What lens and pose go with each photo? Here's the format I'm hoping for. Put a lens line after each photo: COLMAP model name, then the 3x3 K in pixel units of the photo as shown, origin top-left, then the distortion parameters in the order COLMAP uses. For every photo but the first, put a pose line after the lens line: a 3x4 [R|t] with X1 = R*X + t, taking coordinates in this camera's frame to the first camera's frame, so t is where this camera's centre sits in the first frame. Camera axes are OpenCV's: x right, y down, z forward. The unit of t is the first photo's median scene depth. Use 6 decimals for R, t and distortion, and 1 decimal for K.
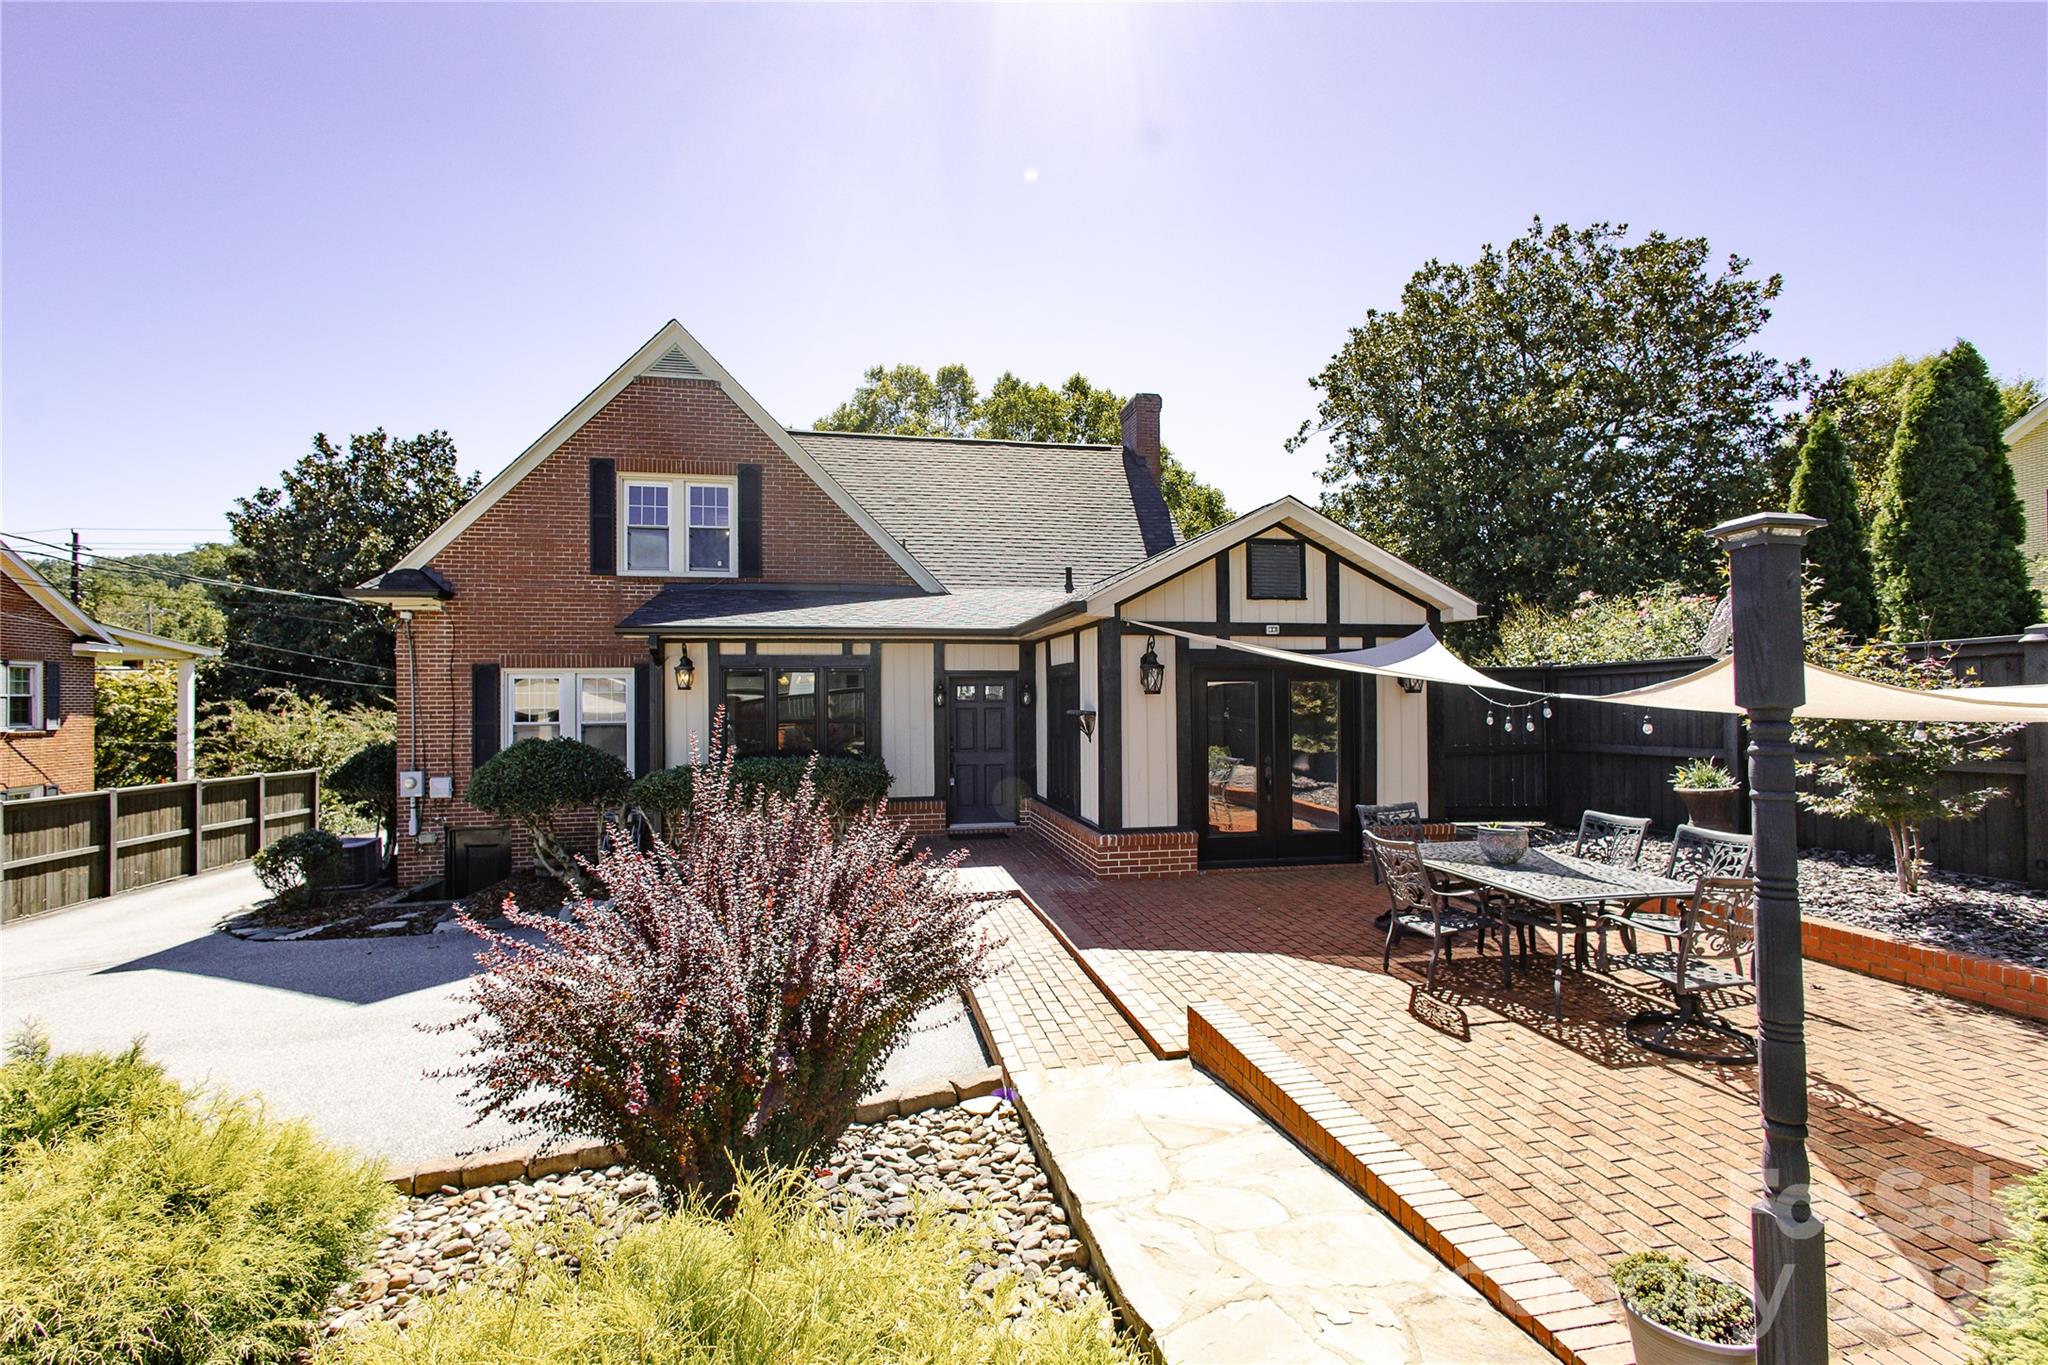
lens RADIAL K [[938.7, 0, 1019.2], [0, 938.7, 688.2], [0, 0, 1]] dist [0.014843, -0.004710]
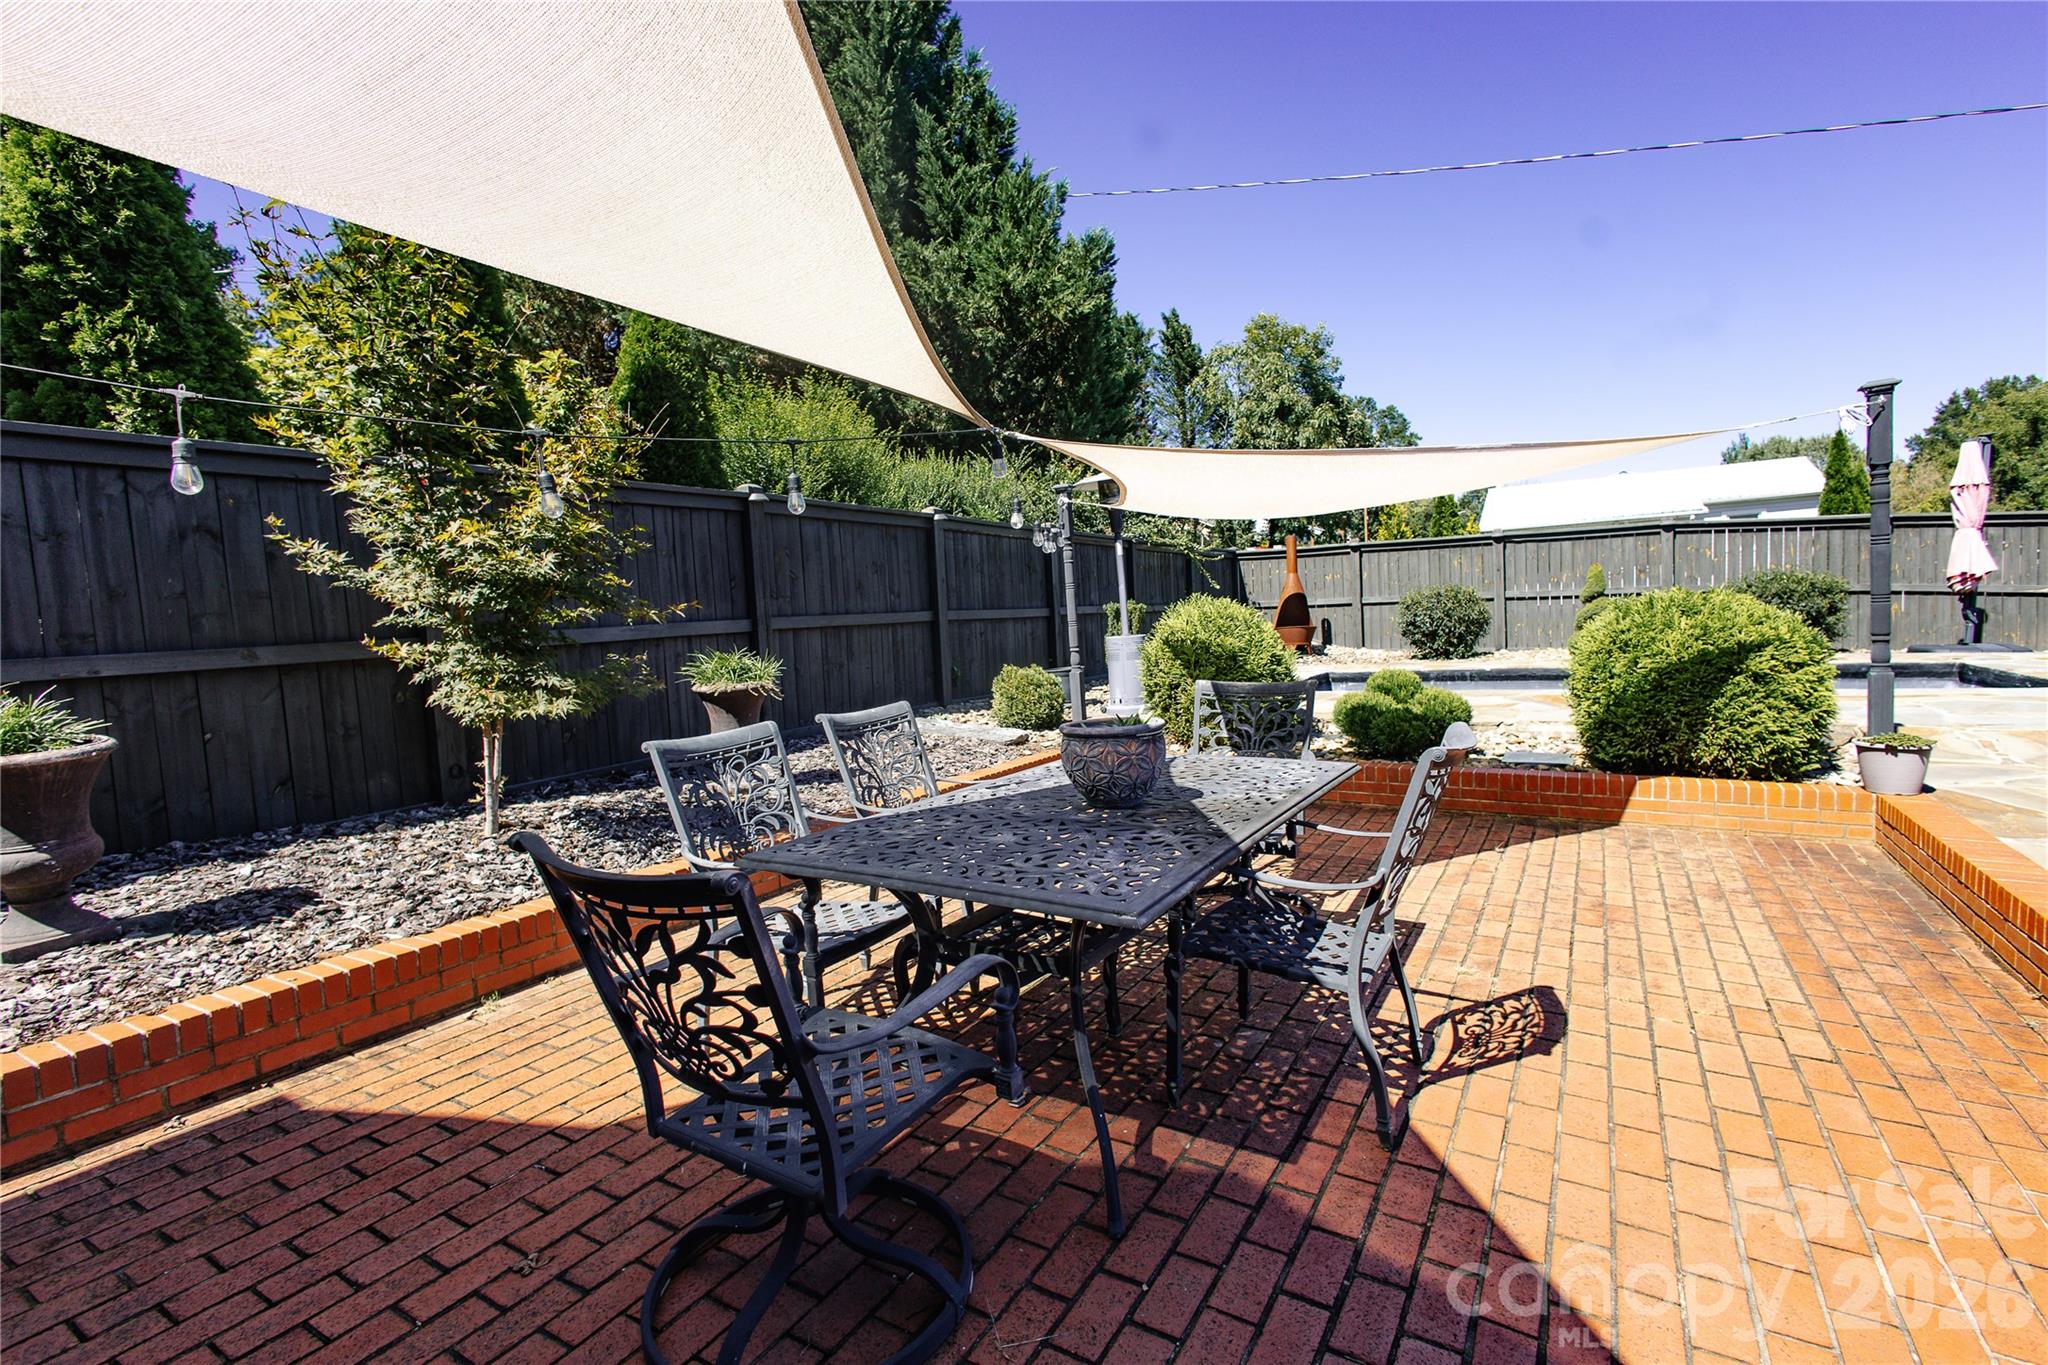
lens RADIAL K [[938.7, 0, 1023.0], [0, 938.7, 681.8], [0, 0, 1]] dist [0.014843, -0.004710]
pose [[-0.744152, 0.002851, 0.668004, 0.128256], [0.051125, 0.997301, 0.052696, 0.052354], [-0.666051, 0.073365, -0.742289, 0.665157]]
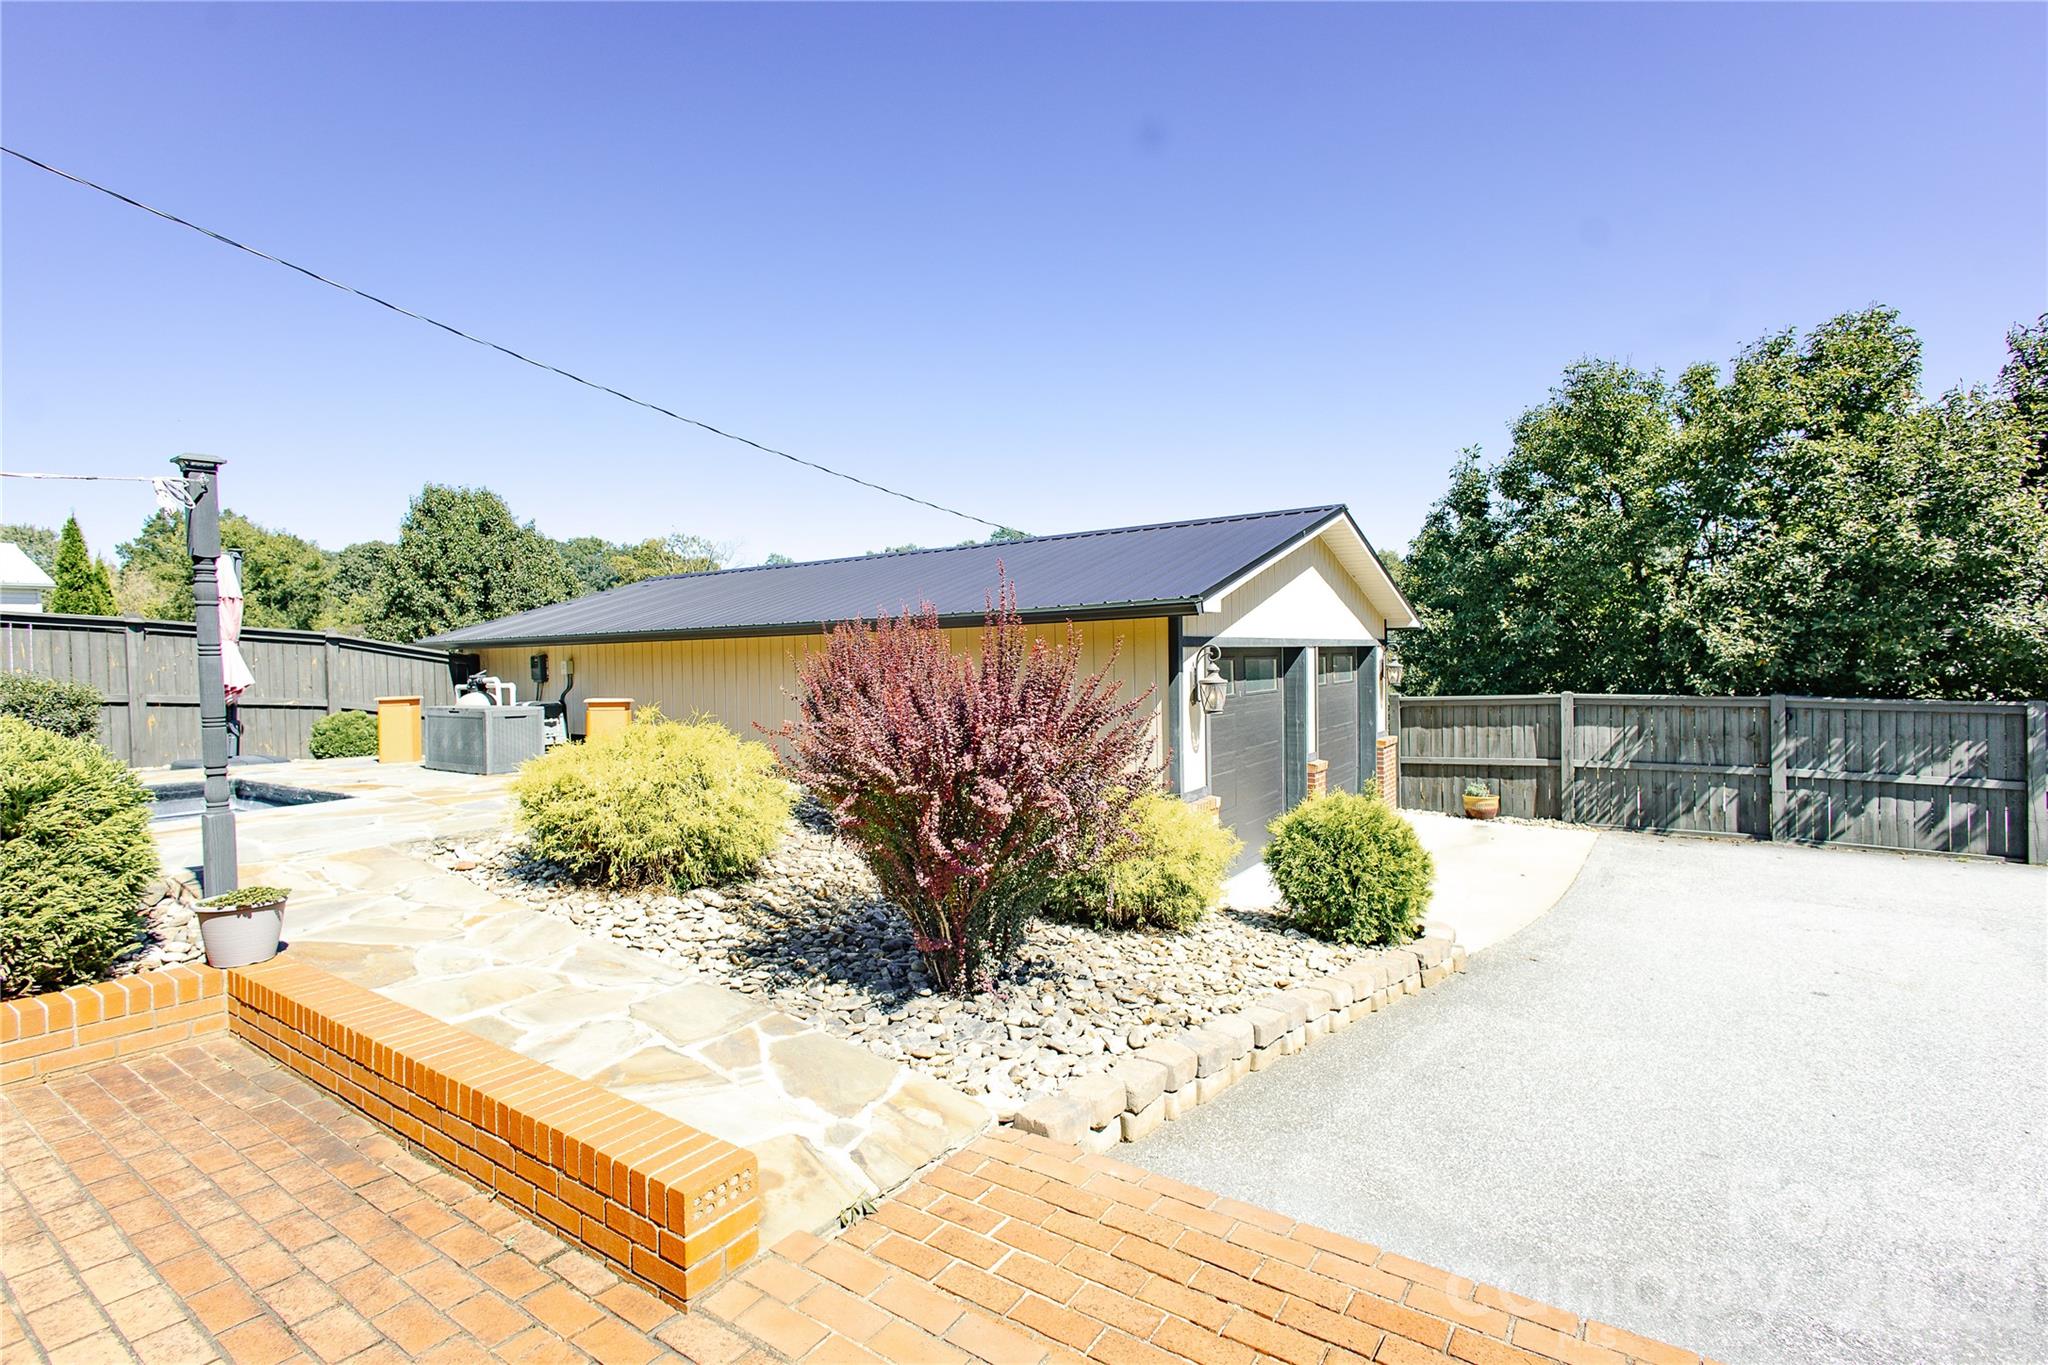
lens RADIAL K [[938.7, 0, 1022.2], [0, 938.7, 686.6], [0, 0, 1]] dist [0.014843, -0.004710]
pose [[-0.711153, 0.042367, -0.701760, 0.154256], [0.033959, 0.999087, 0.025904, 0.045852], [0.702217, -0.005410, -0.711943, 0.555123]]
